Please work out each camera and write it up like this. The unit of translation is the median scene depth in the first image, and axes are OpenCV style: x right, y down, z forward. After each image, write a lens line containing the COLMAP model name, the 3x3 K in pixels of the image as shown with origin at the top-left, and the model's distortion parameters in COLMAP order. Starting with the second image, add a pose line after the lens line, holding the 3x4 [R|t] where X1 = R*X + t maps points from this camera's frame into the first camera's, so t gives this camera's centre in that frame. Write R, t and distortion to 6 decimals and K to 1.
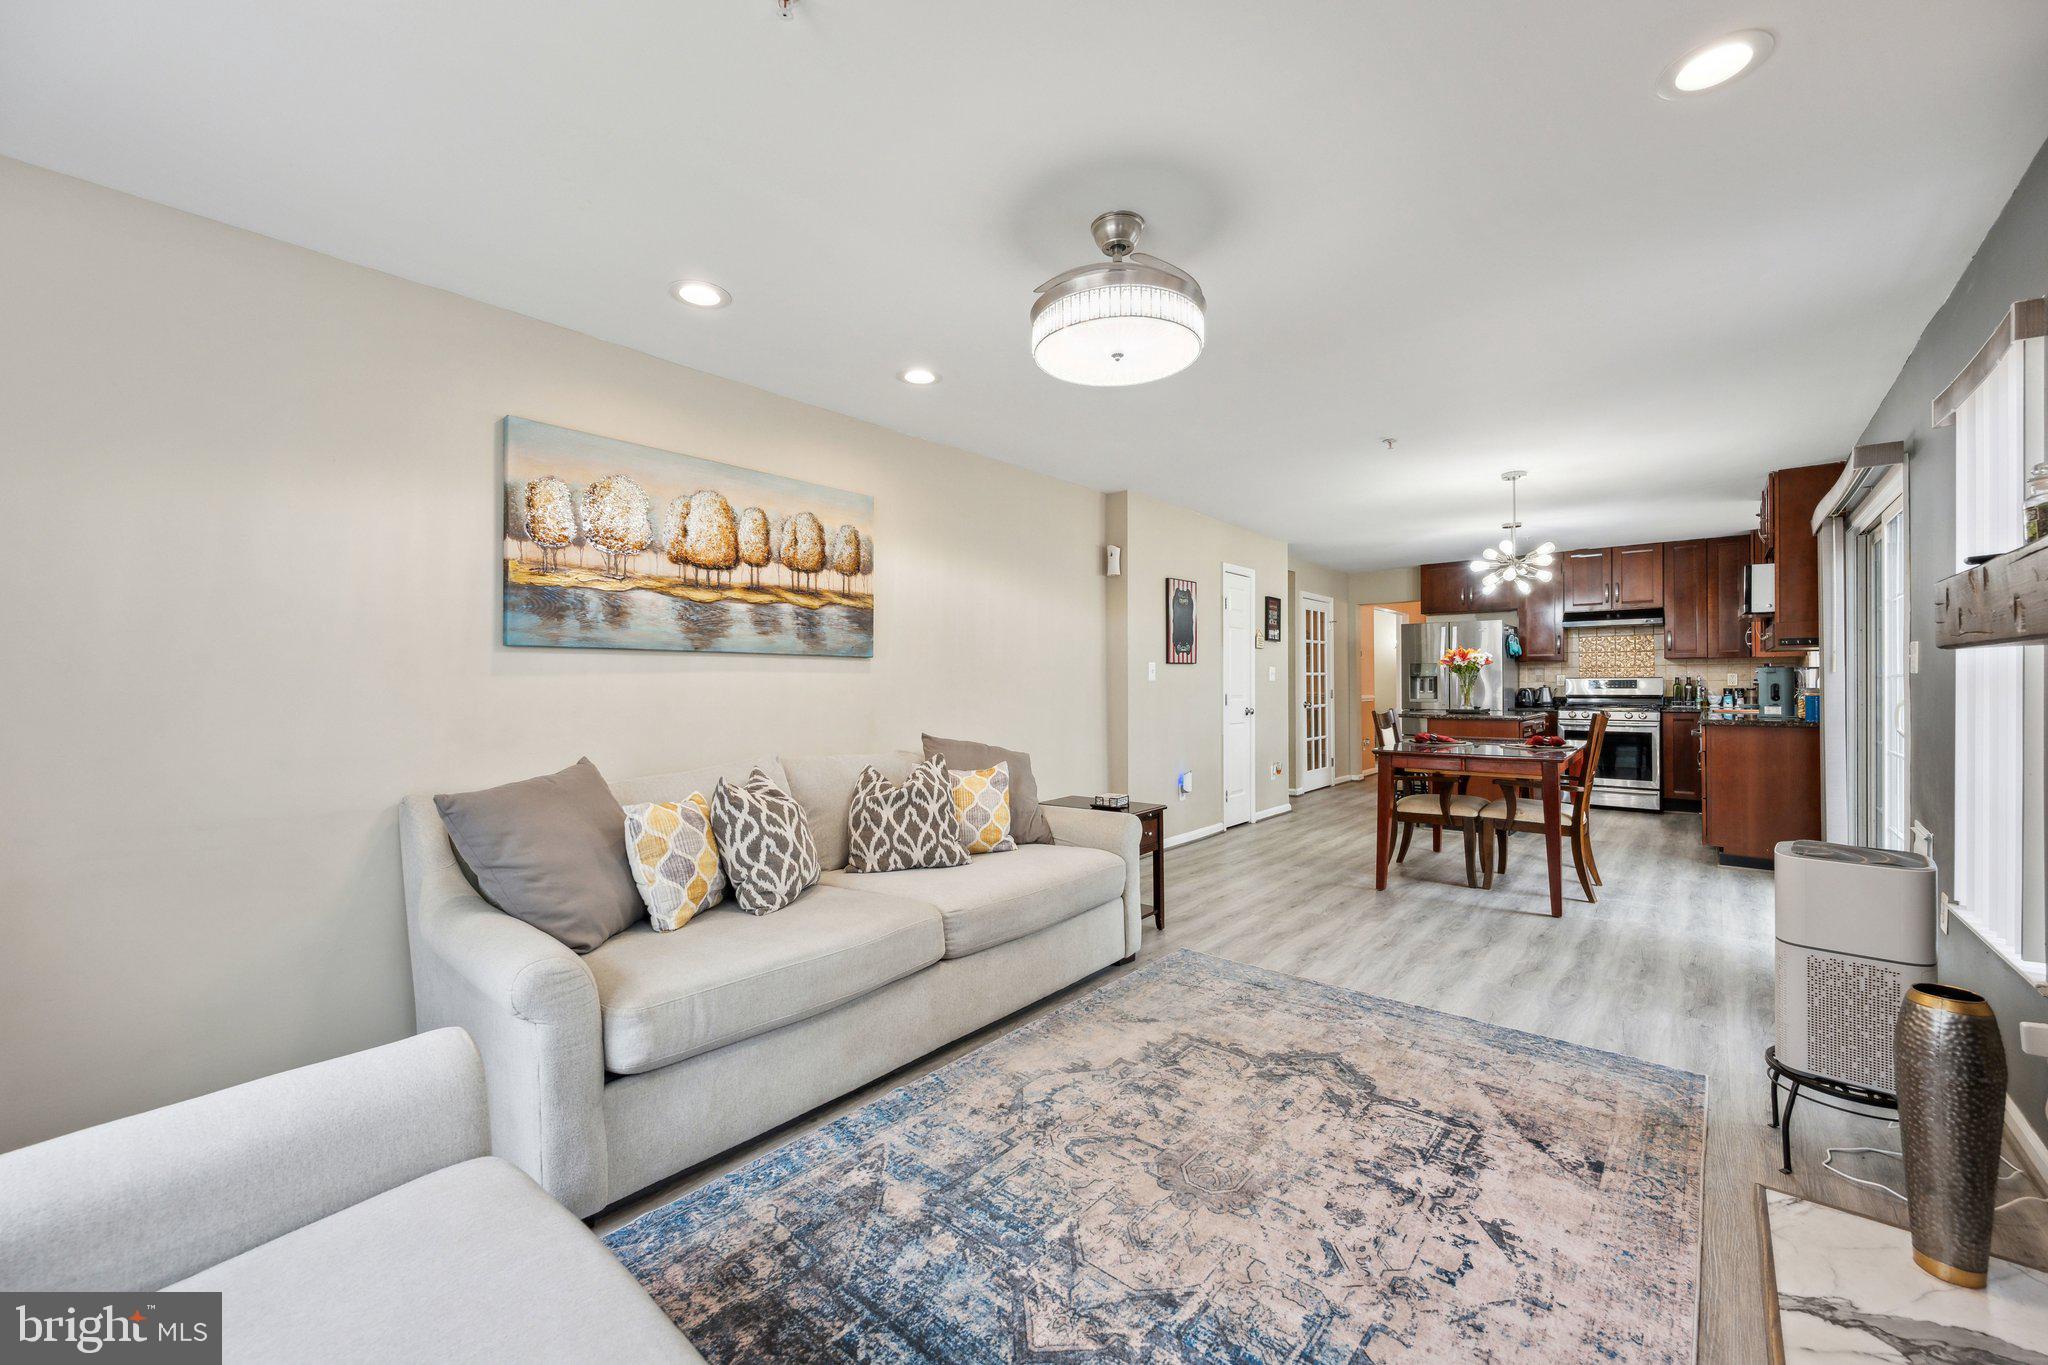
lens RADIAL K [[801.9, 0, 1021.1], [0, 801.9, 678.8], [0, 0, 1]] dist [-0.009699, -0.000453]
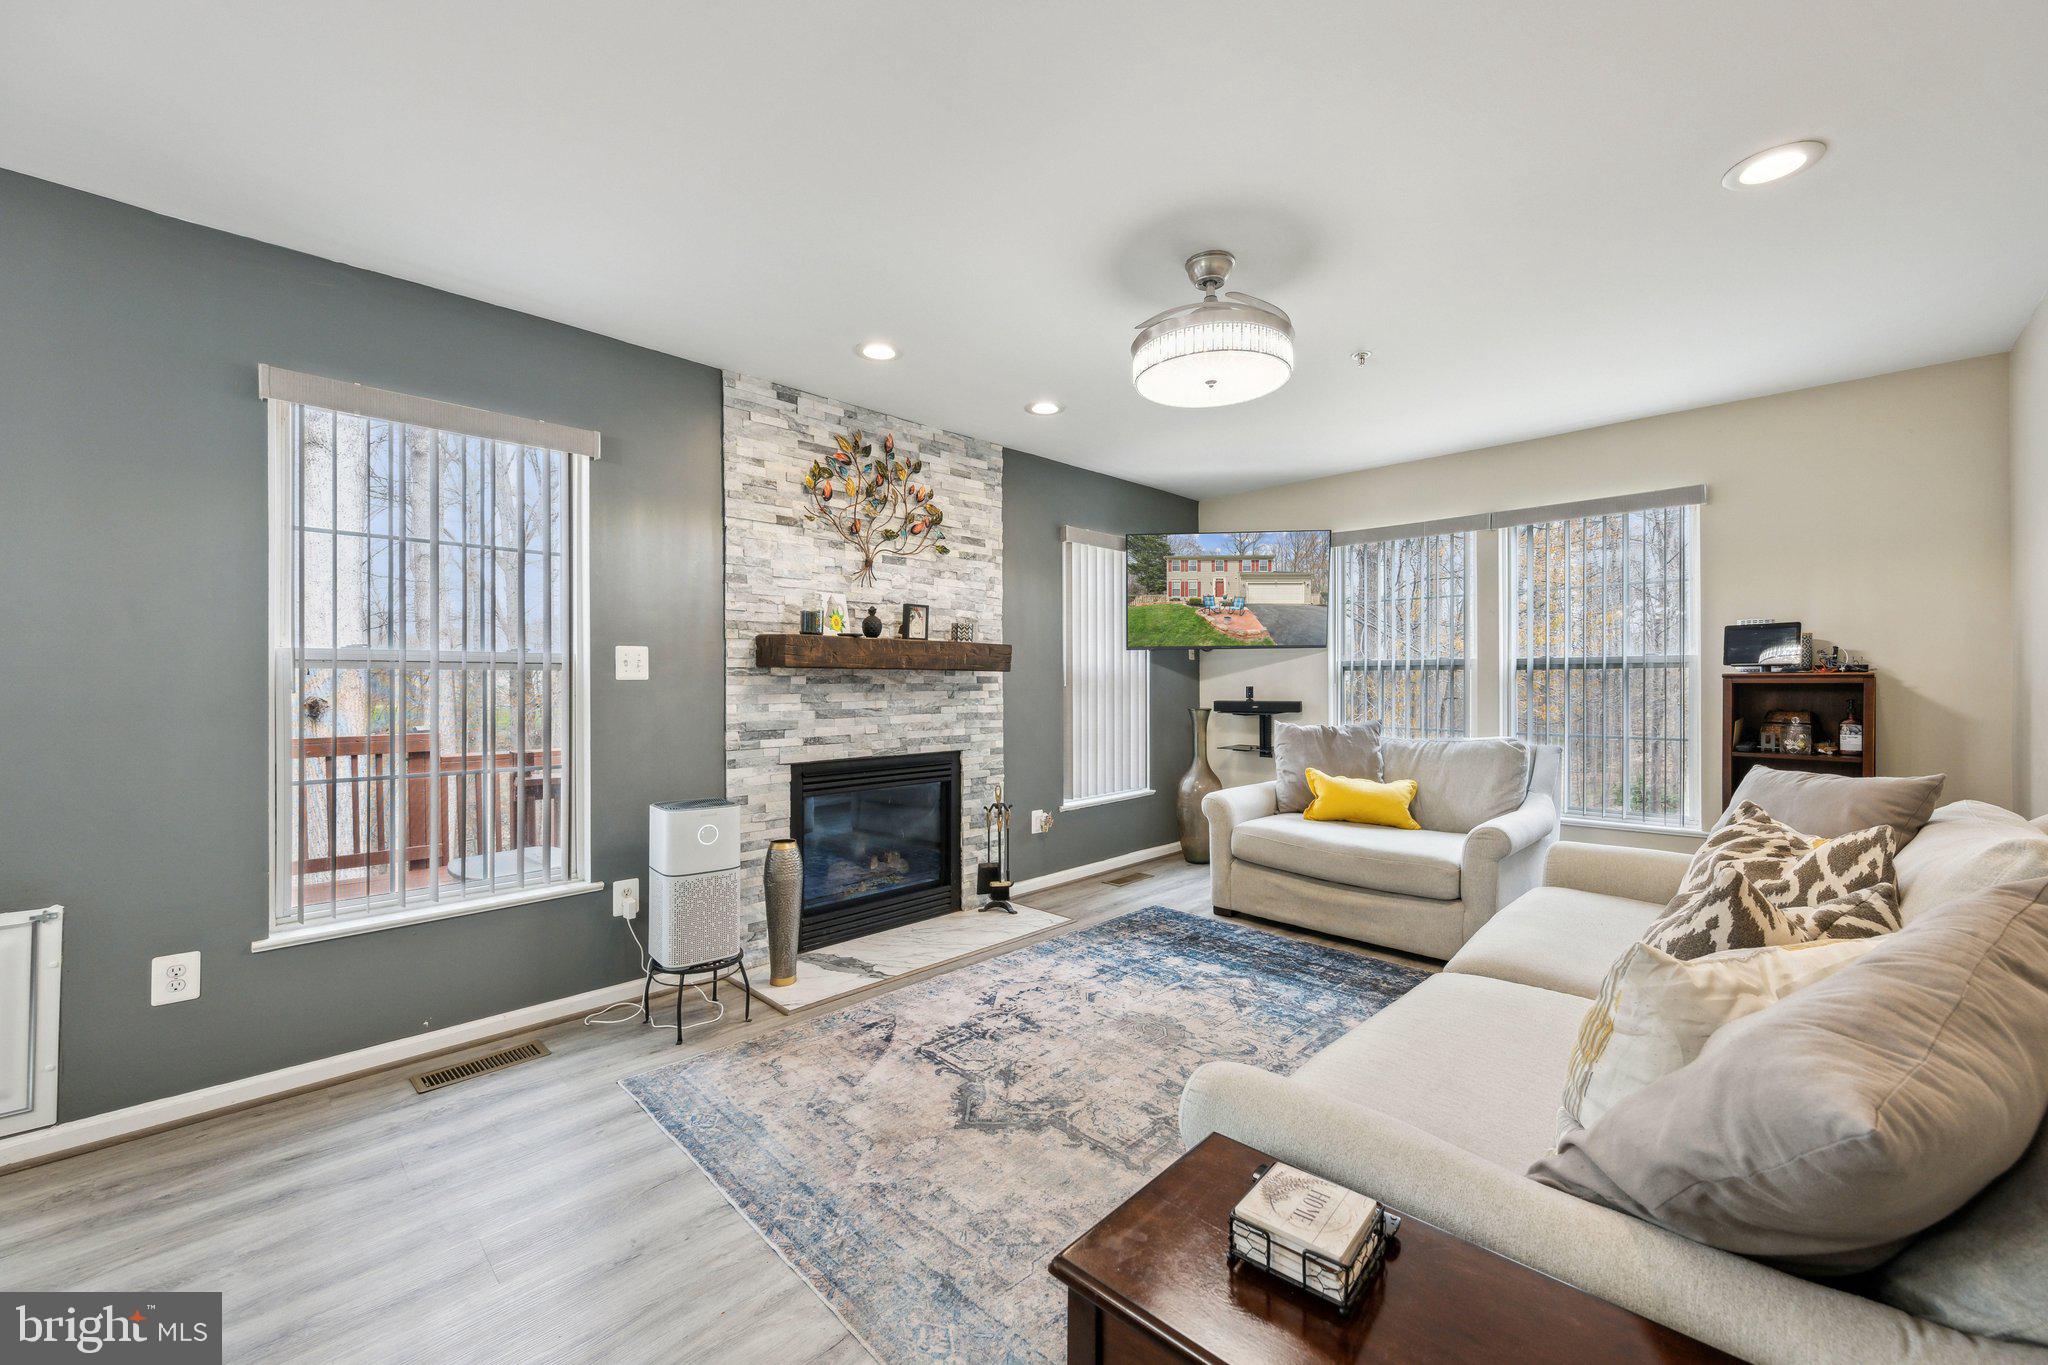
lens RADIAL K [[801.9, 0, 1024.8], [0, 801.9, 683.7], [0, 0, 1]] dist [-0.009699, -0.000453]
pose [[-0.997184, 0.011285, 0.074142, 0.310742], [0.011475, 0.999932, 0.002132, 0.003454], [-0.074113, 0.002977, -0.997245, 2.208627]]
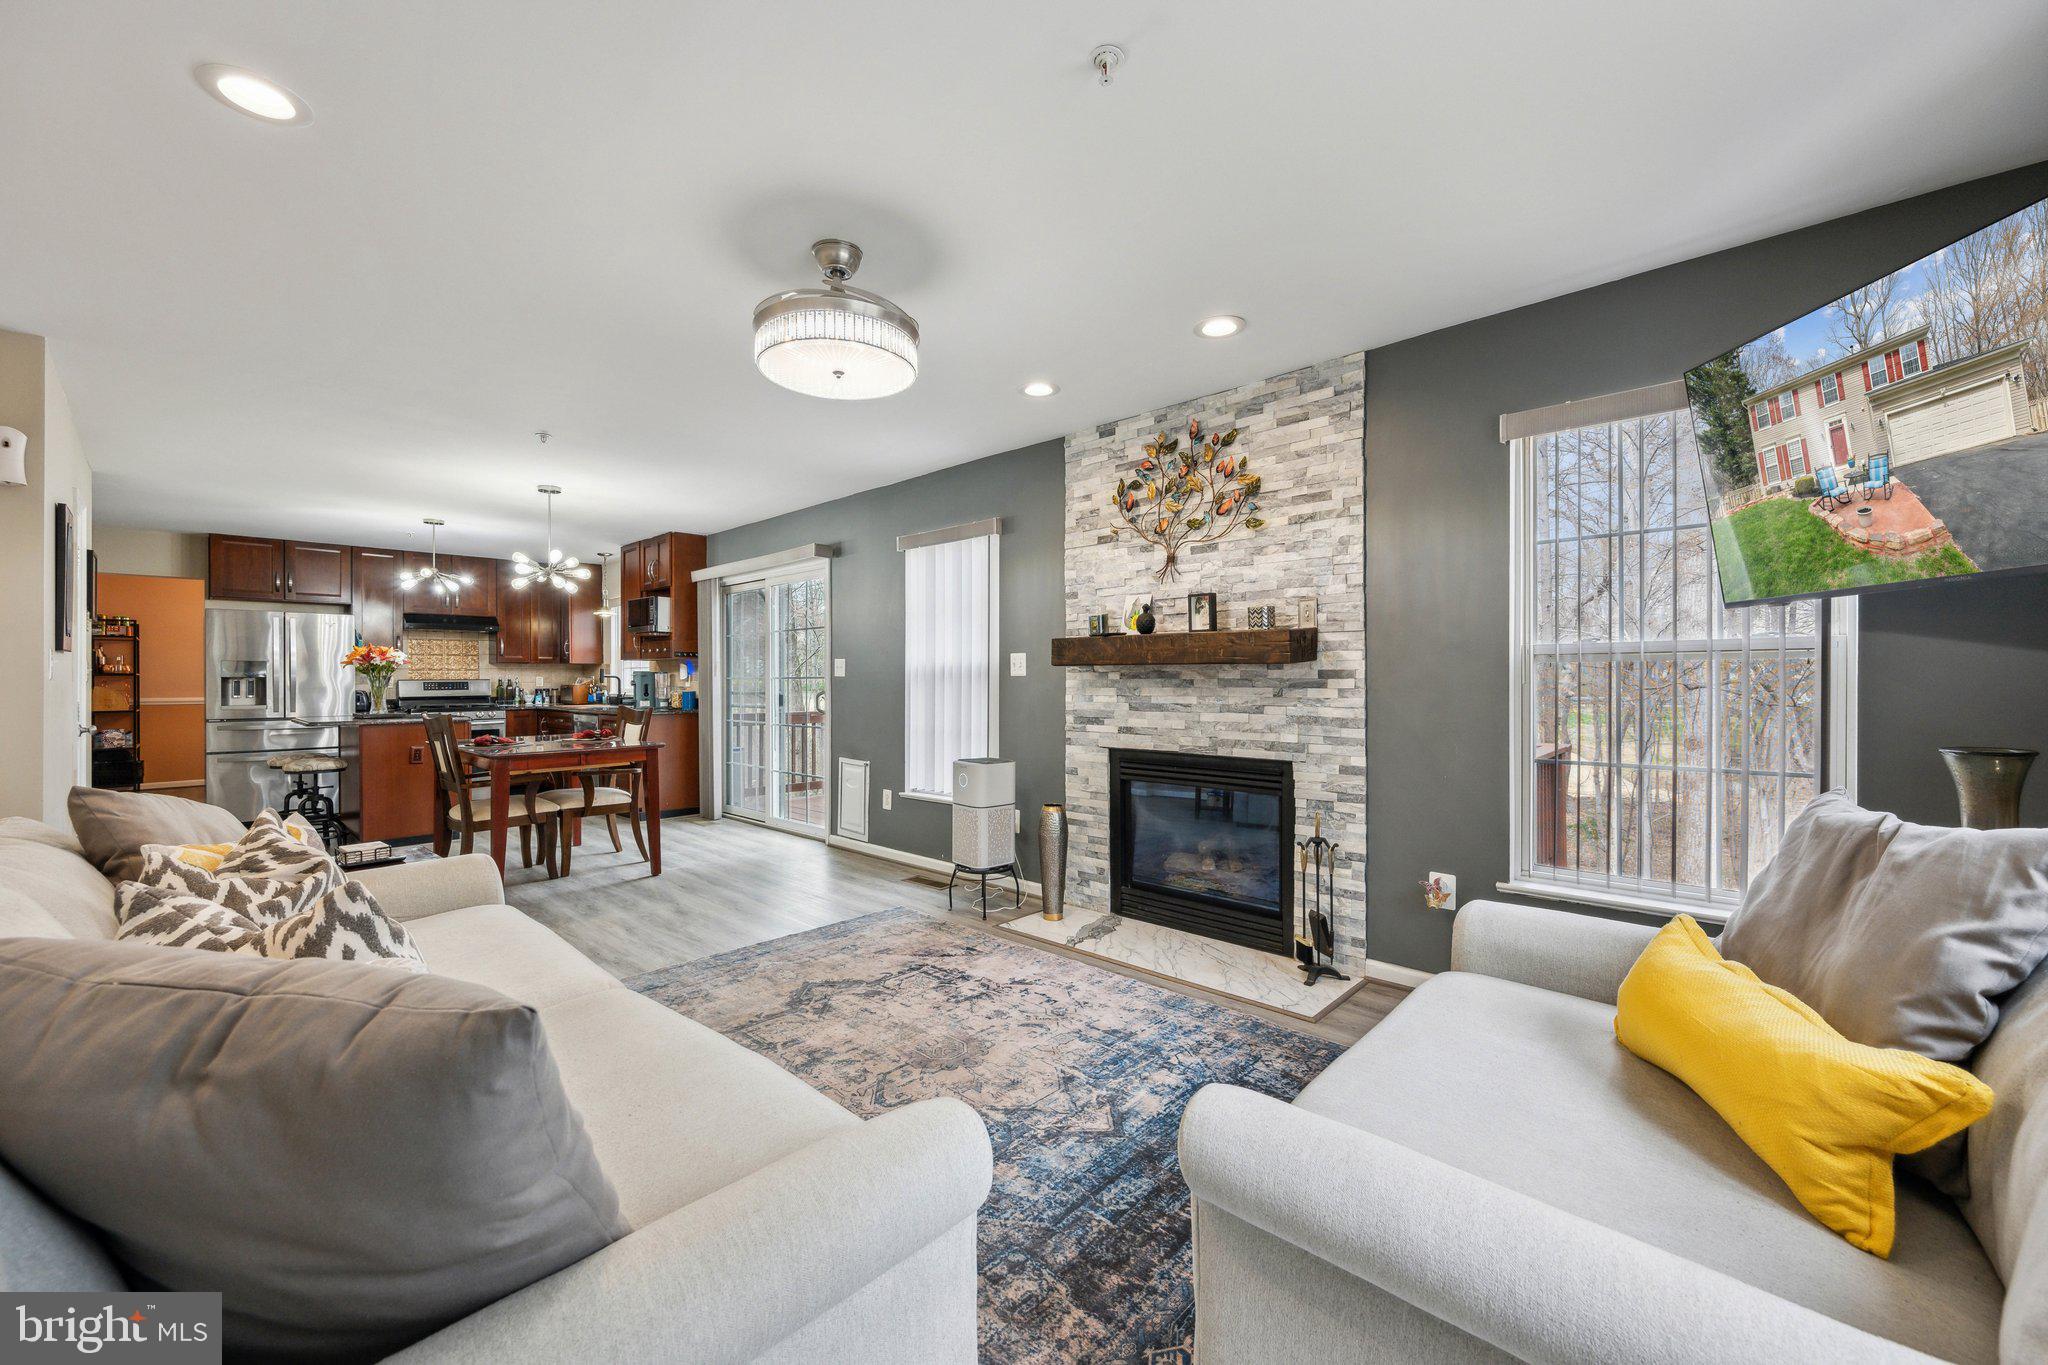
lens RADIAL K [[801.9, 0, 1022.2], [0, 801.9, 677.4], [0, 0, 1]] dist [-0.009699, -0.000453]
pose [[0.040117, 0.003546, 0.999189, -0.995509], [0.002388, 0.999991, -0.003645, 0.005557], [-0.999192, 0.002532, 0.040108, 0.744076]]
